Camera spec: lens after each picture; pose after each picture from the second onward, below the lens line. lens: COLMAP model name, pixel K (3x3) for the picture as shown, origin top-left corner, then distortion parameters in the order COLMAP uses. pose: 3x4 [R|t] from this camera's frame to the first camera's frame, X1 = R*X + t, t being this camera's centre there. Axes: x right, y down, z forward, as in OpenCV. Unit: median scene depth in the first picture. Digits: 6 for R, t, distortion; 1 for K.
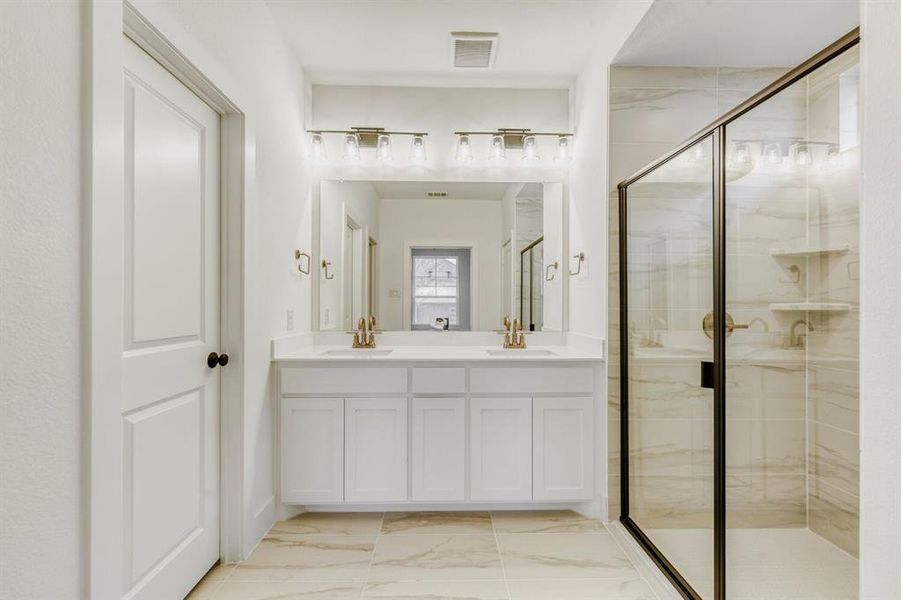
lens RADIAL K [[360.0, 0, 447.3], [0, 360.0, 302.9], [0, 0, 1]] dist [0.006165, -0.002212]
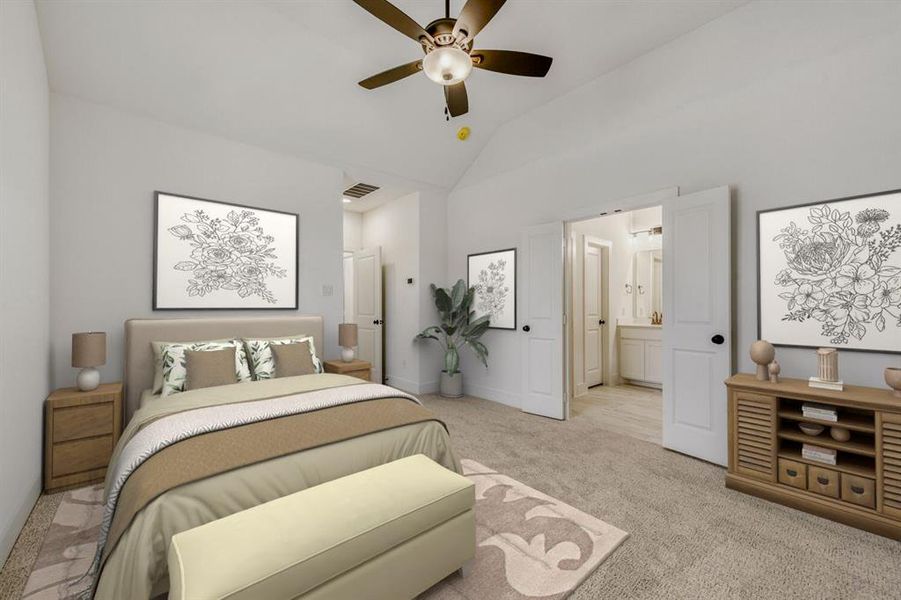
lens RADIAL K [[360.0, 0, 449.0], [0, 360.0, 302.1], [0, 0, 1]] dist [0.006165, -0.002212]
pose [[0.653808, -0.004378, -0.756648, 0.793560], [0.003711, 0.999990, -0.002580, -0.019900], [0.756651, -0.001121, 0.653818, -1.853456]]
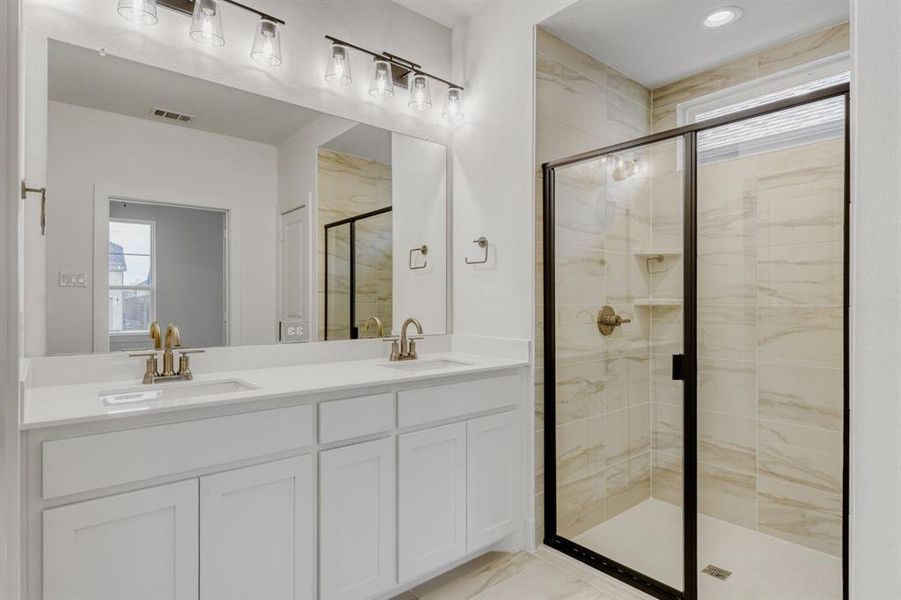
lens RADIAL K [[488.8, 0, 449.8], [0, 488.8, 301.2], [0, 0, 1]] dist [-0.002203, -0.000615]
pose [[0.772225, -0.001484, 0.635348, -0.454318], [-0.001341, 0.999991, 0.003965, 0.003175], [-0.635348, -0.003914, 0.772216, 0.217988]]
